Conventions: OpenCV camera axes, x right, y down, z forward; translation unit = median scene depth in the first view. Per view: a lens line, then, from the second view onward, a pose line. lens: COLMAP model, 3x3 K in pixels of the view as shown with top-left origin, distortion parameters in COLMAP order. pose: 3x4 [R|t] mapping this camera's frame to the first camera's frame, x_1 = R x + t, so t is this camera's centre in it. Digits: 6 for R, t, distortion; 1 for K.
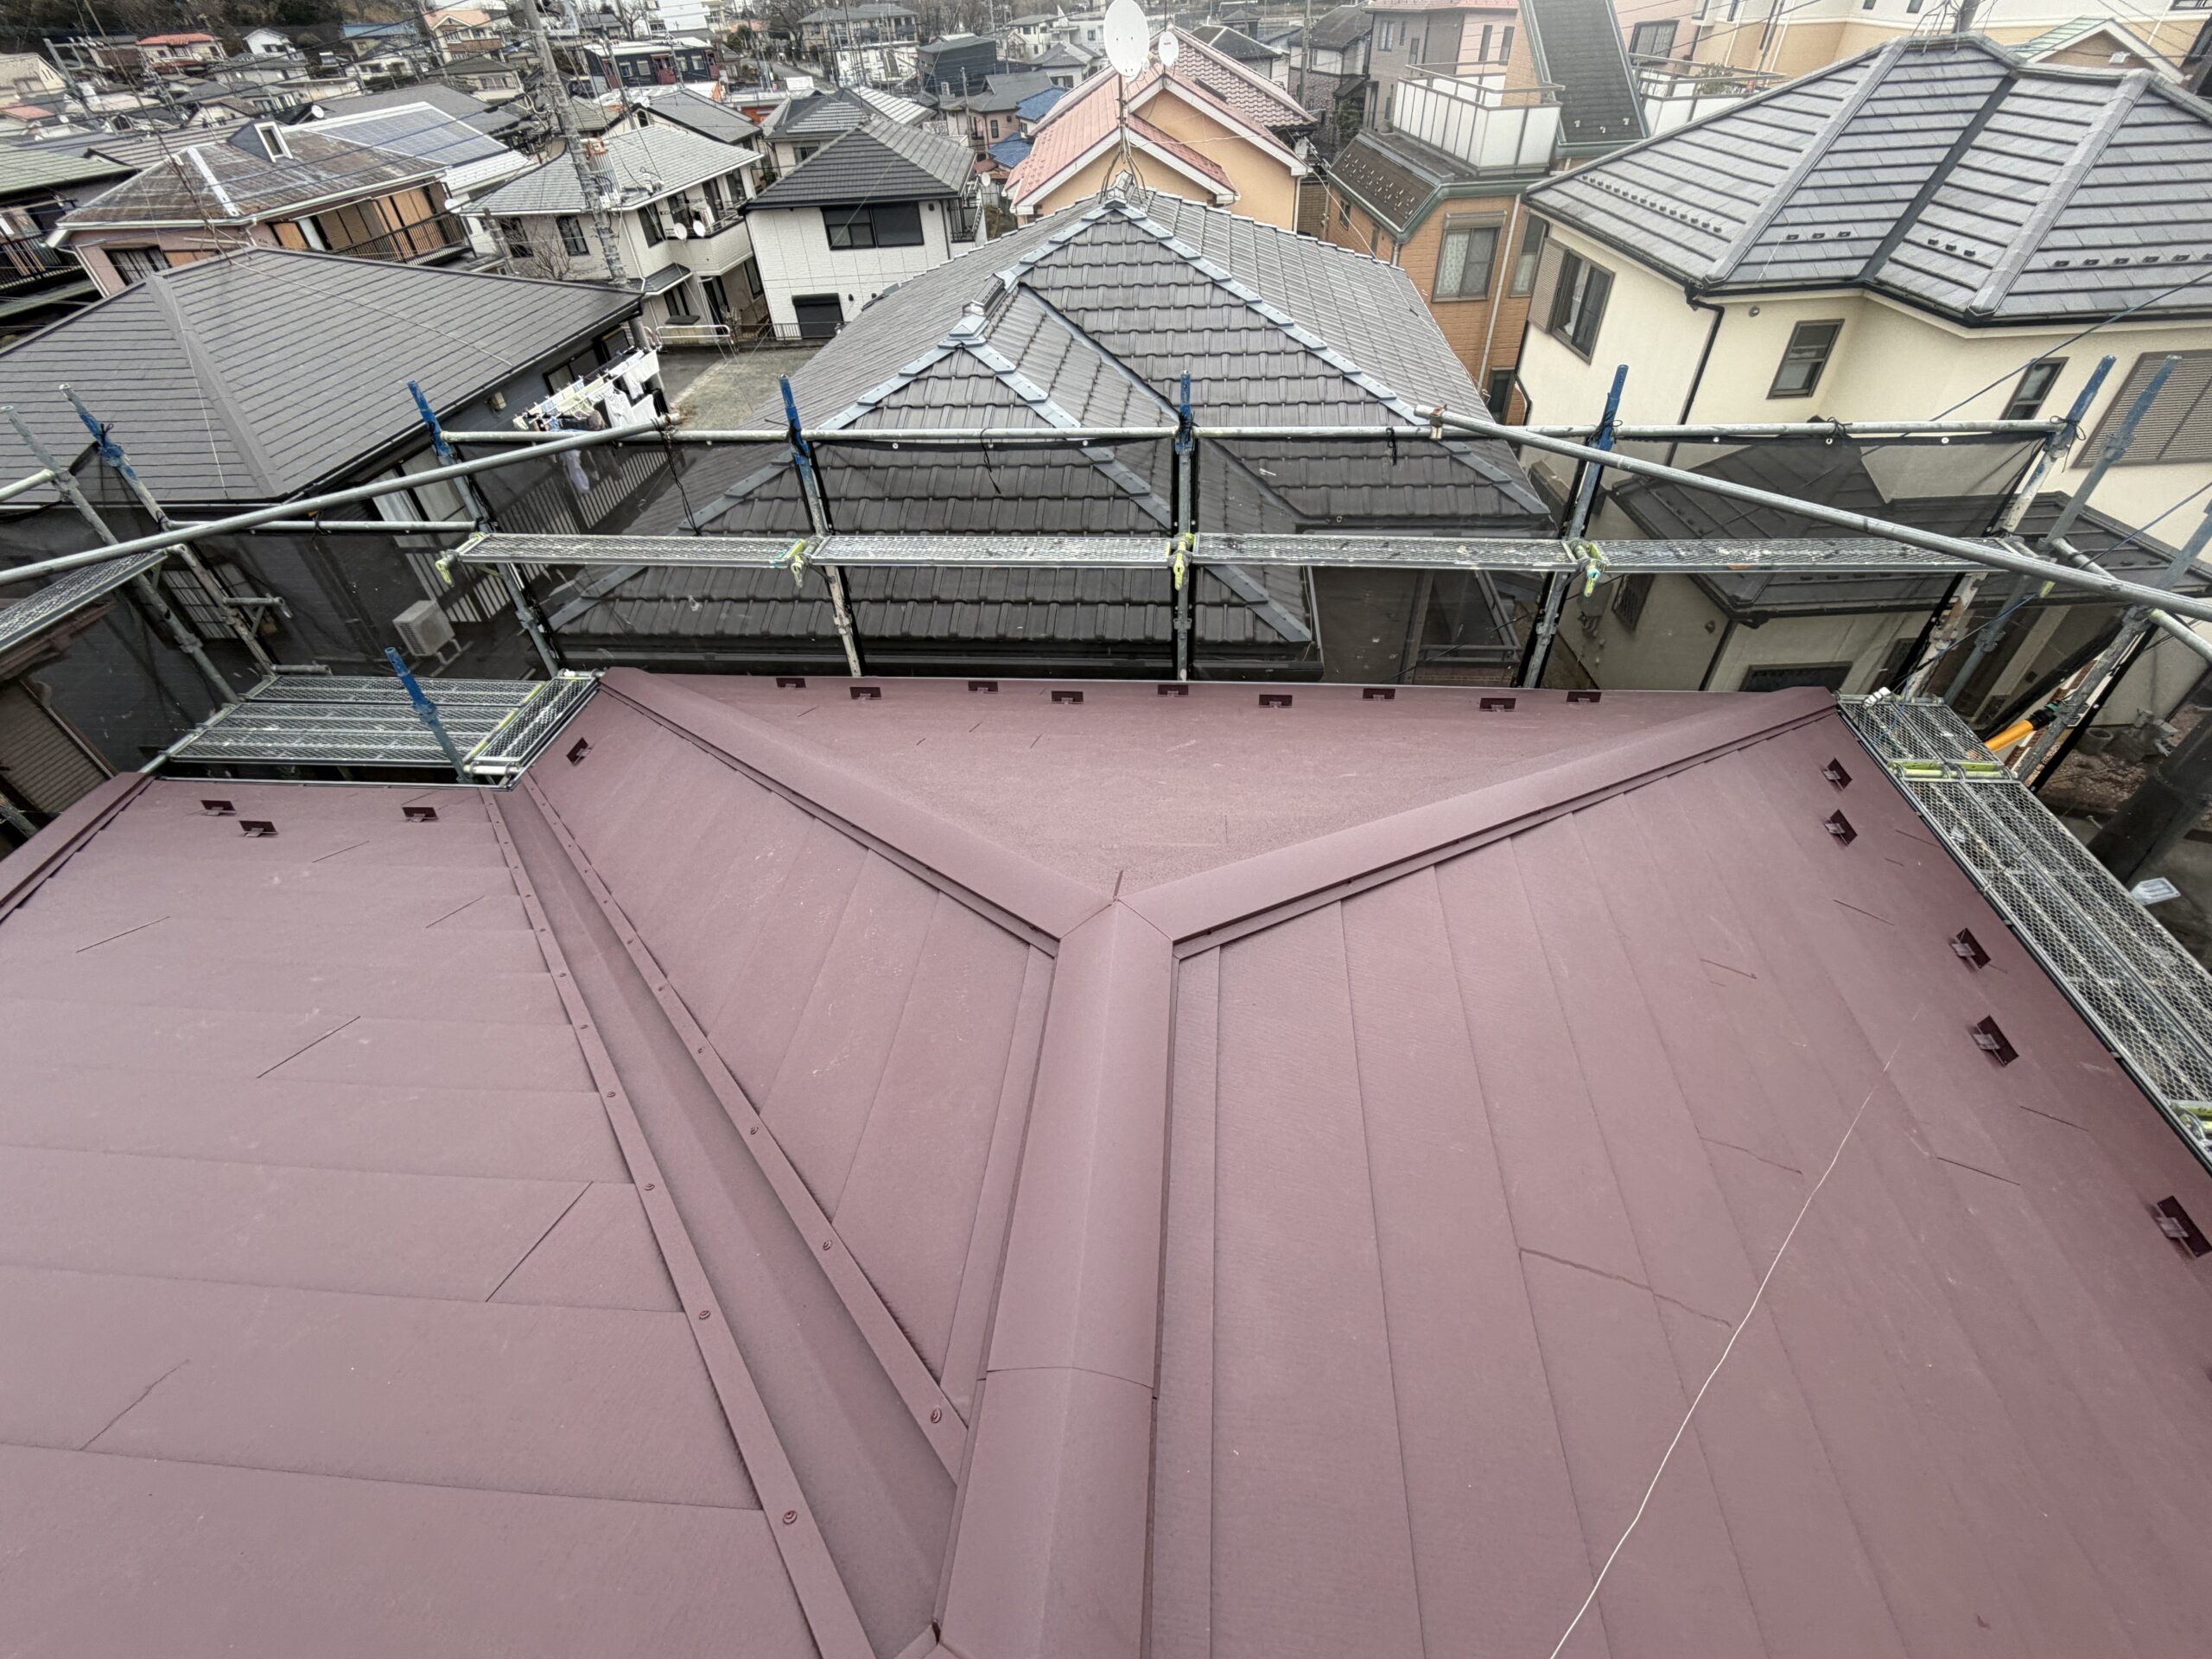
lens RADIAL K [[953.8, 0, 1104.2], [0, 953.8, 829.3], [0, 0, 1]] dist [0.003973, -0.002037]
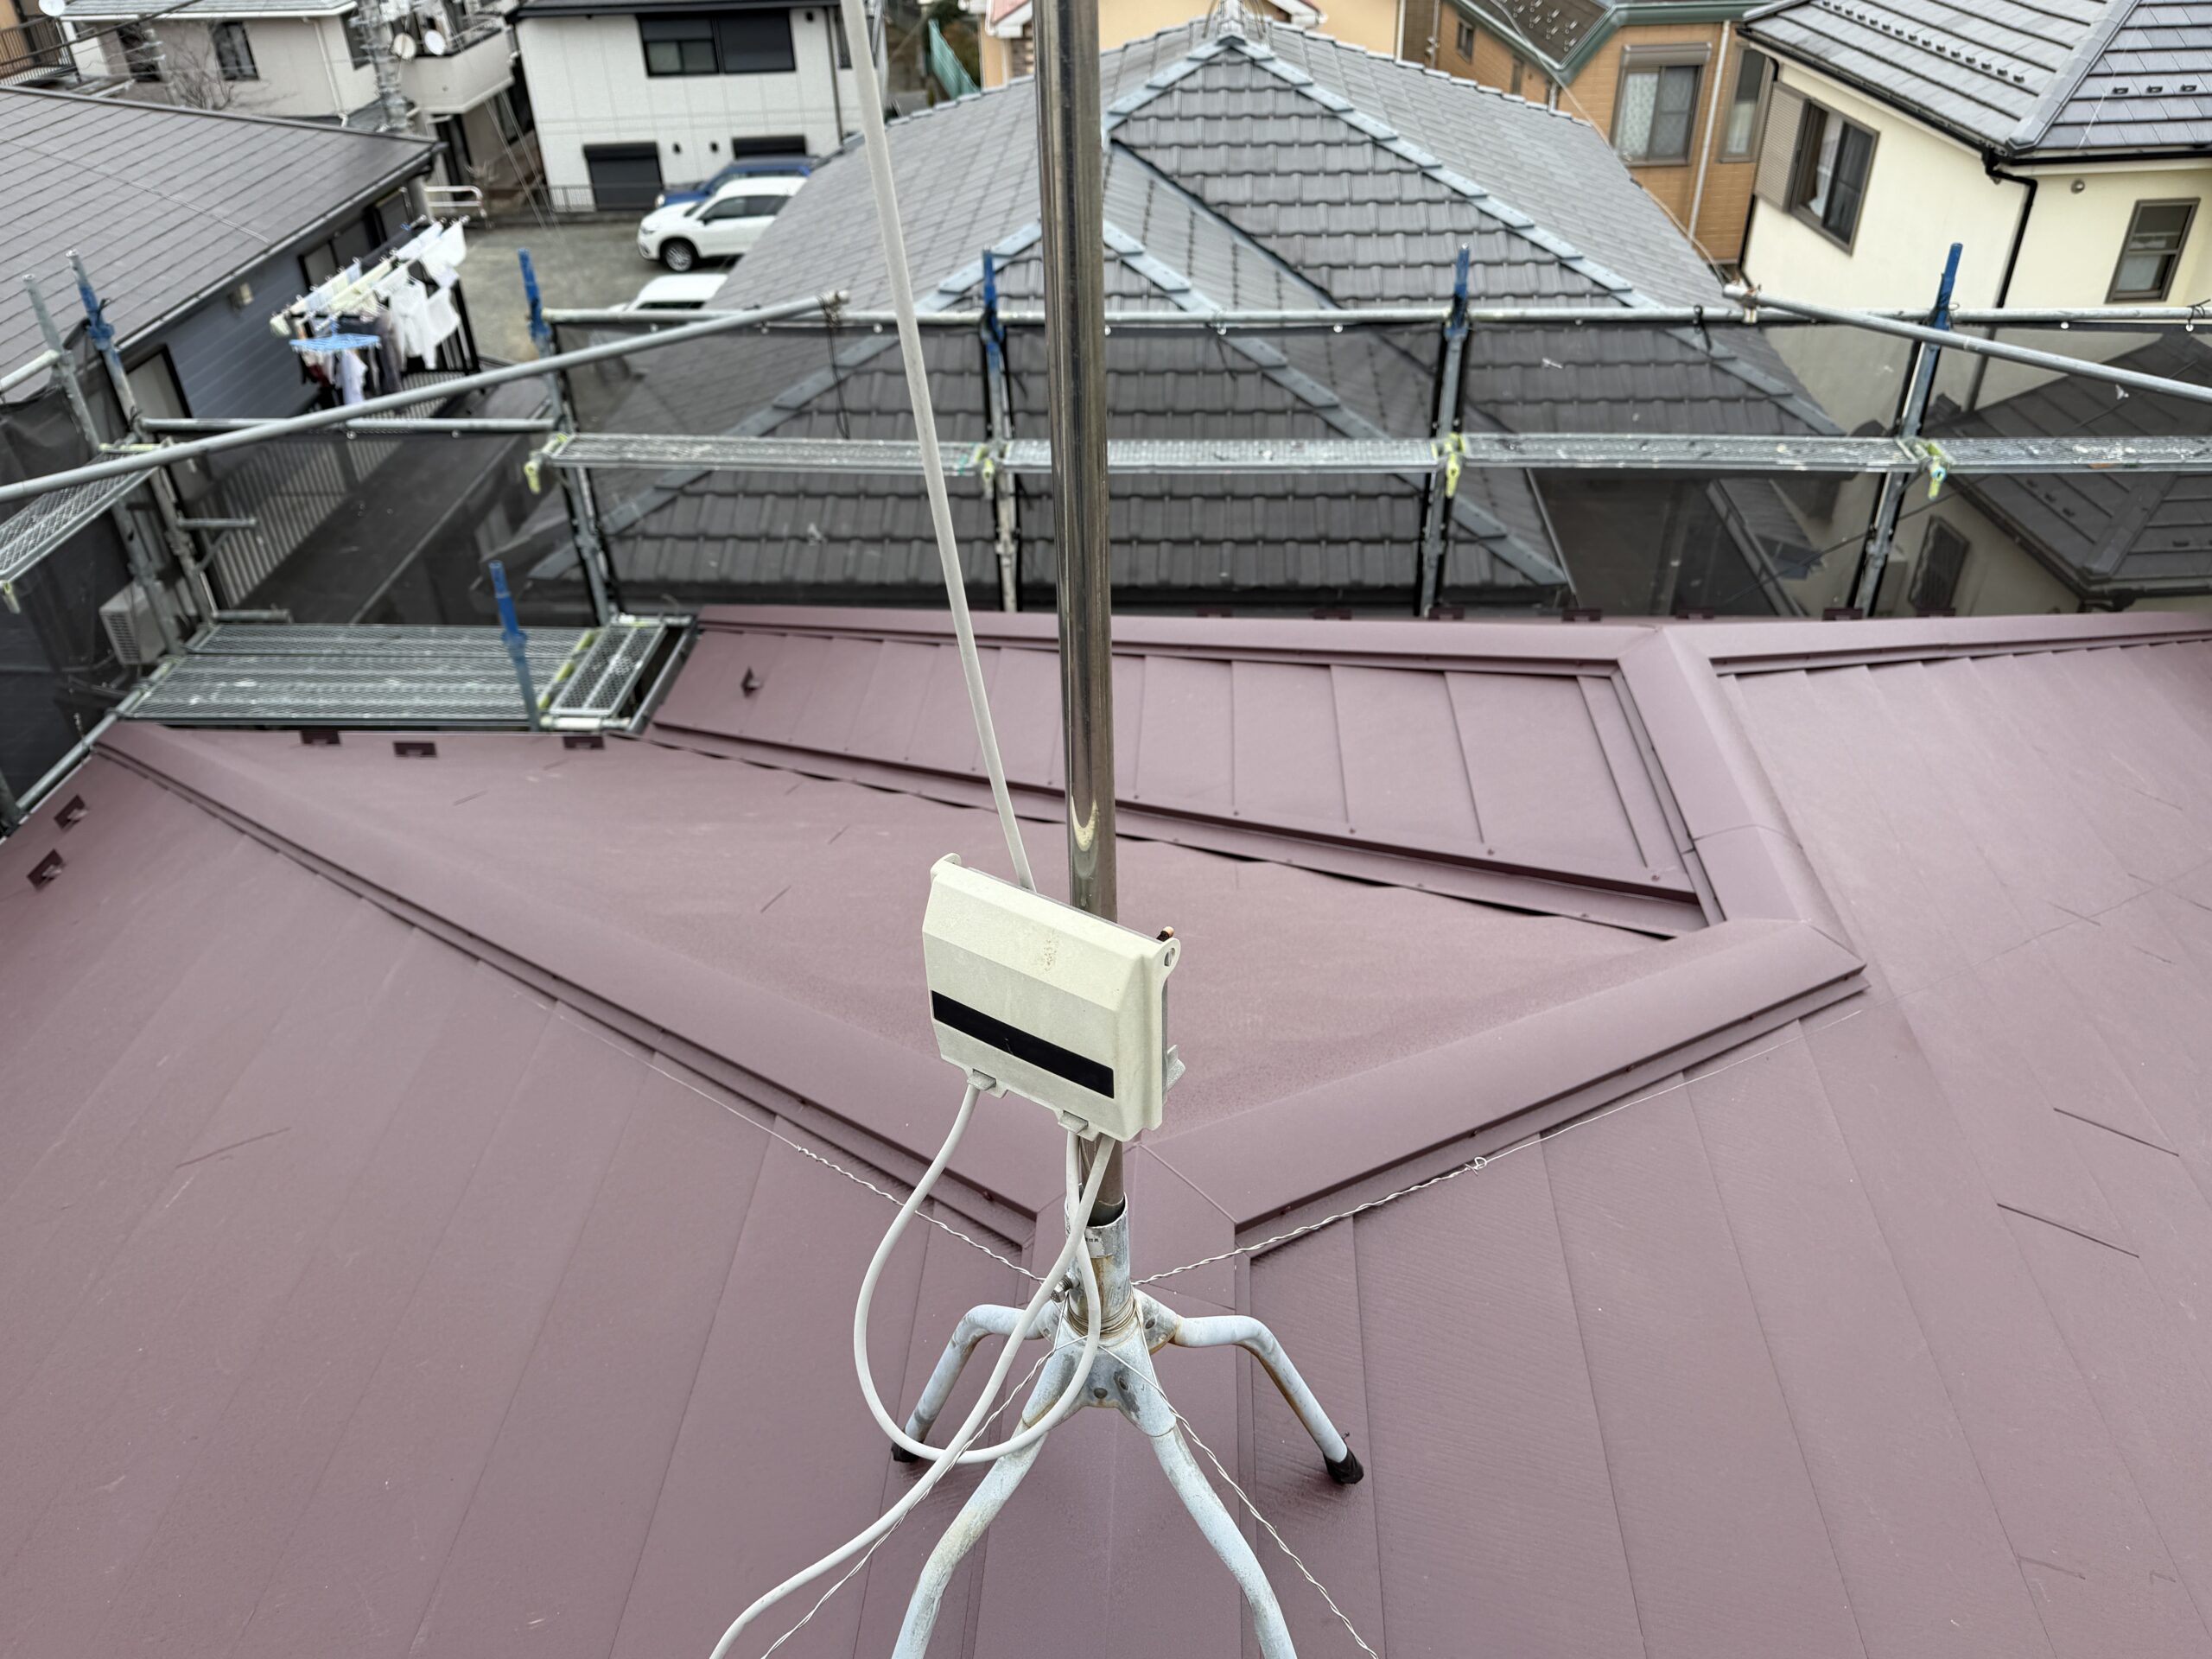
lens RADIAL K [[1668.8, 0, 1100.0], [0, 1668.8, 838.9], [0, 0, 1]] dist [0.025299, -0.033650]
pose [[0.998870, -0.007467, 0.046925, -0.162380], [0.012968, 0.992923, -0.118046, 0.117152], [-0.045712, 0.118522, 0.991899, -0.219267]]
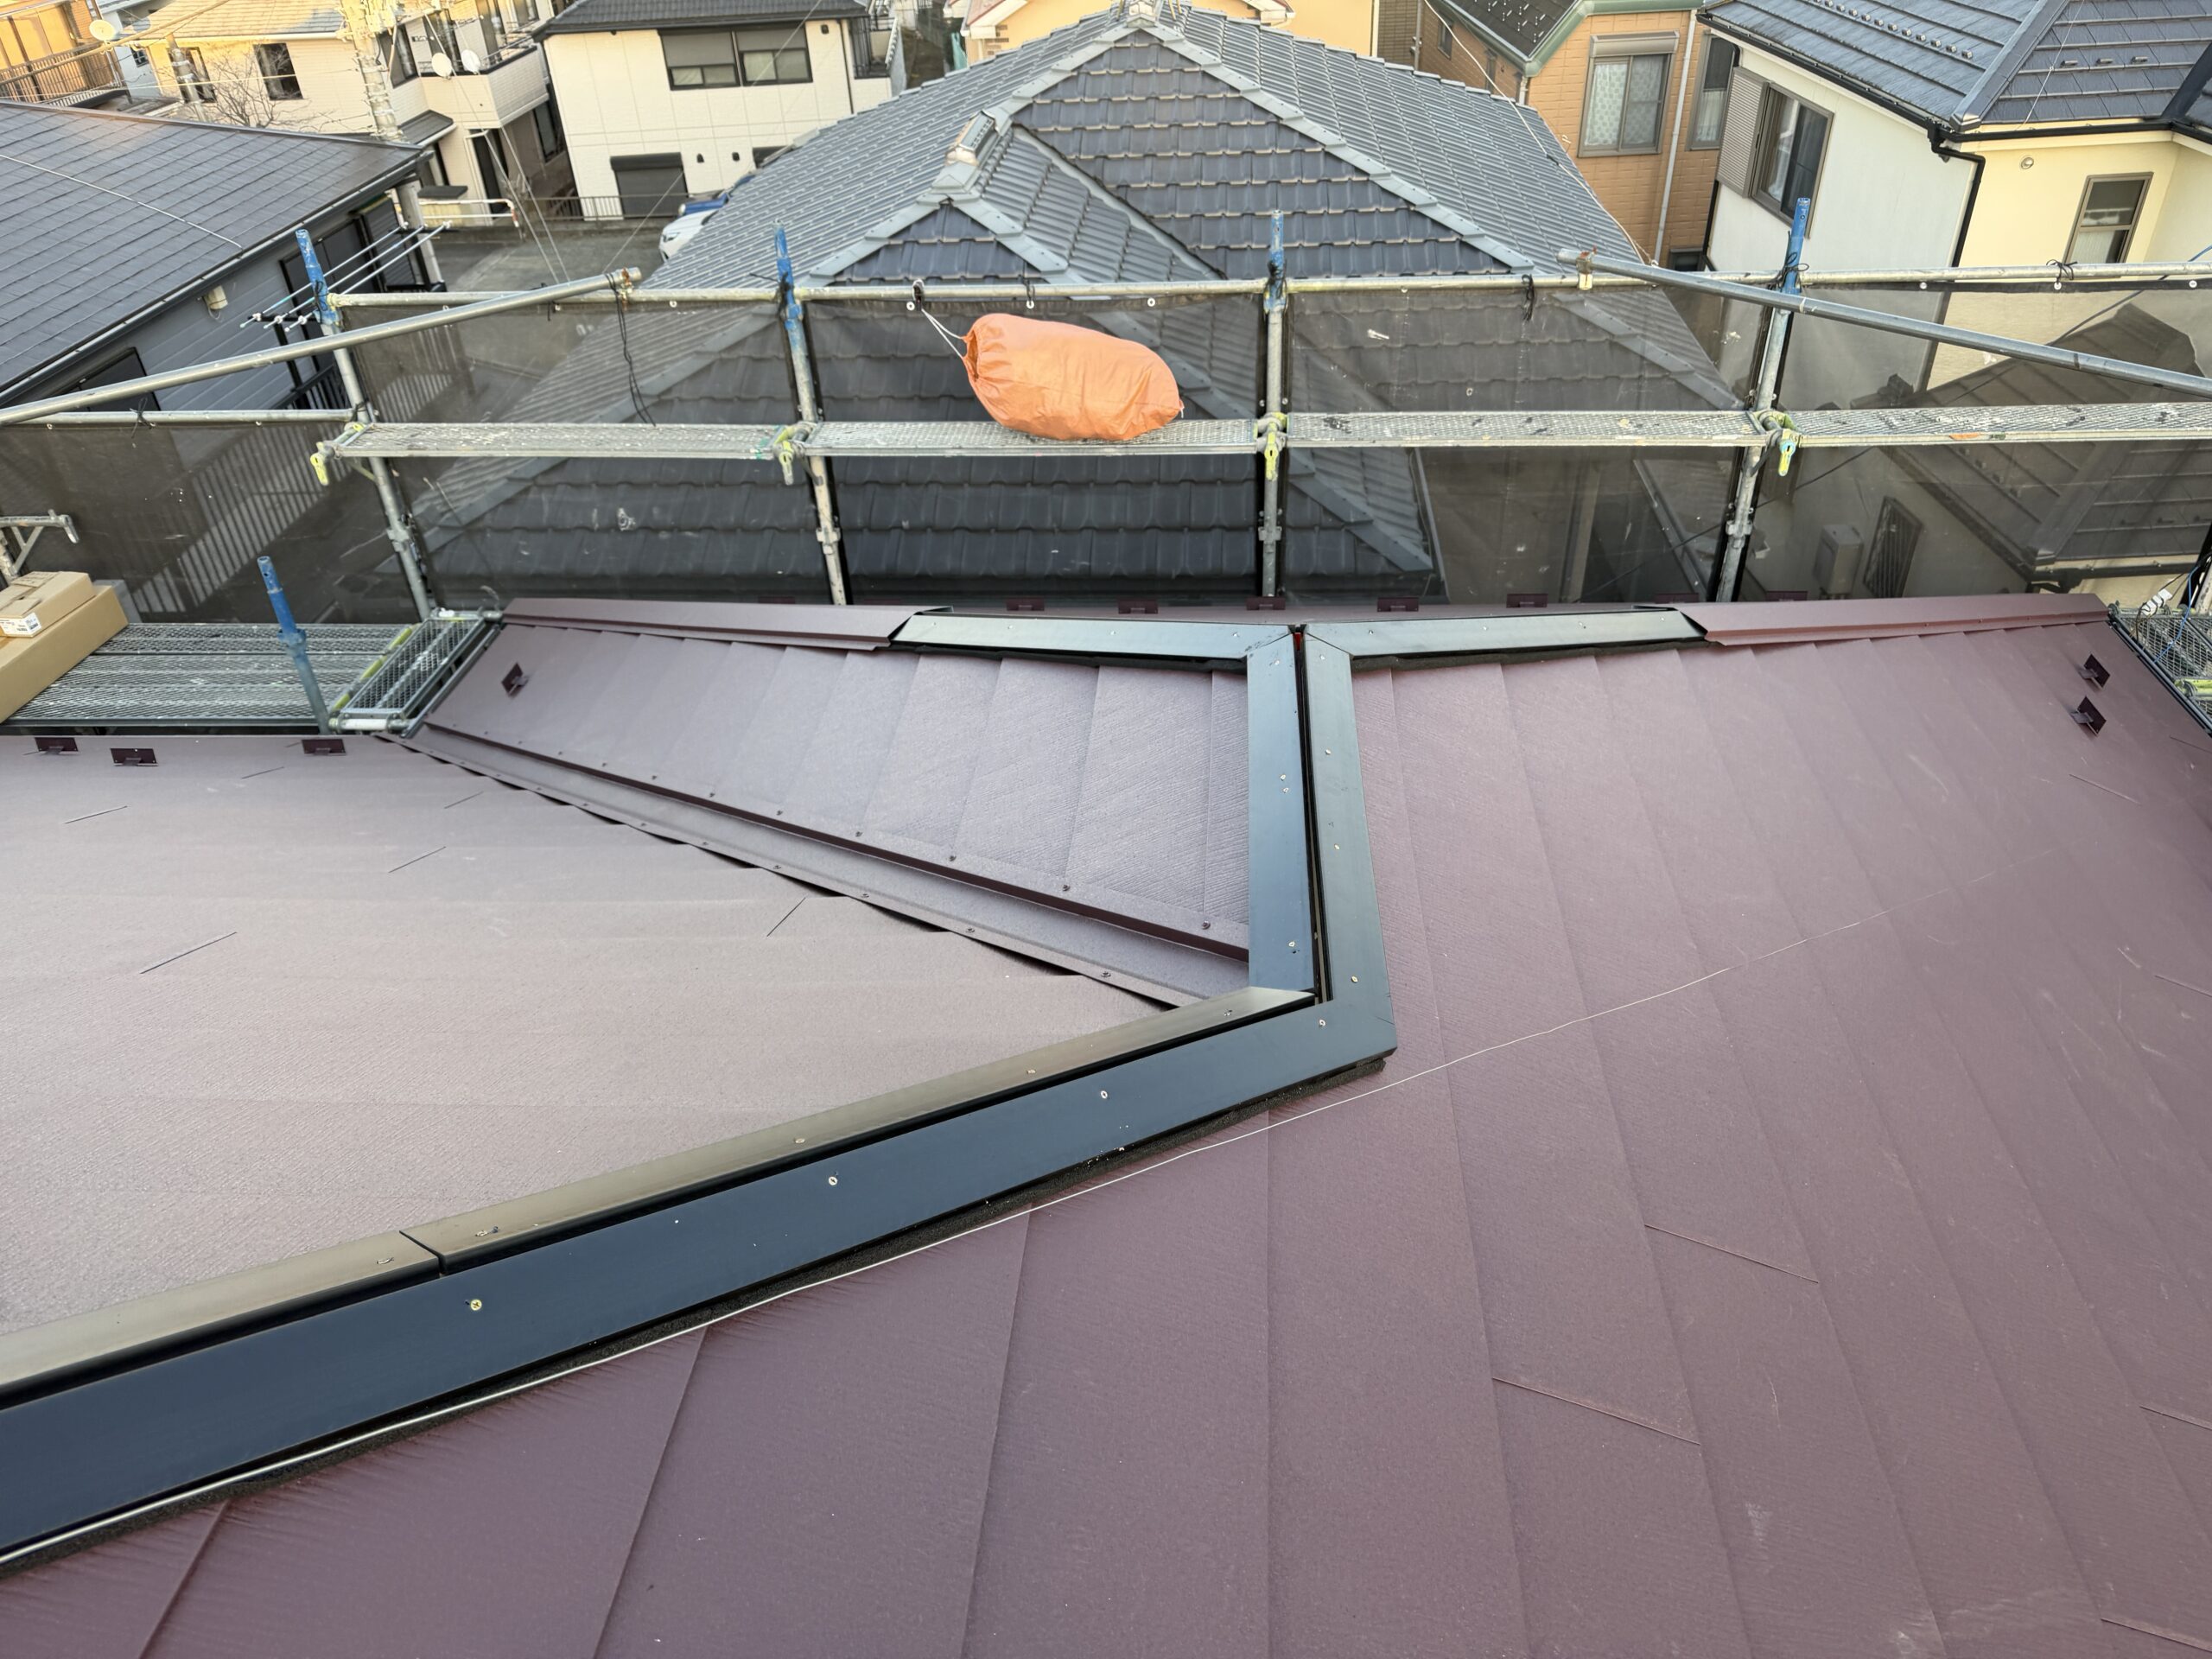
lens RADIAL K [[1578.8, 0, 1106.8], [0, 1578.8, 822.9], [0, 0, 1]] dist [0.027209, -0.034791]
pose [[0.999737, -0.012494, 0.019231, -0.047291], [0.014595, 0.993458, -0.113265, 0.097352], [-0.017690, 0.113515, 0.993379, -0.145629]]
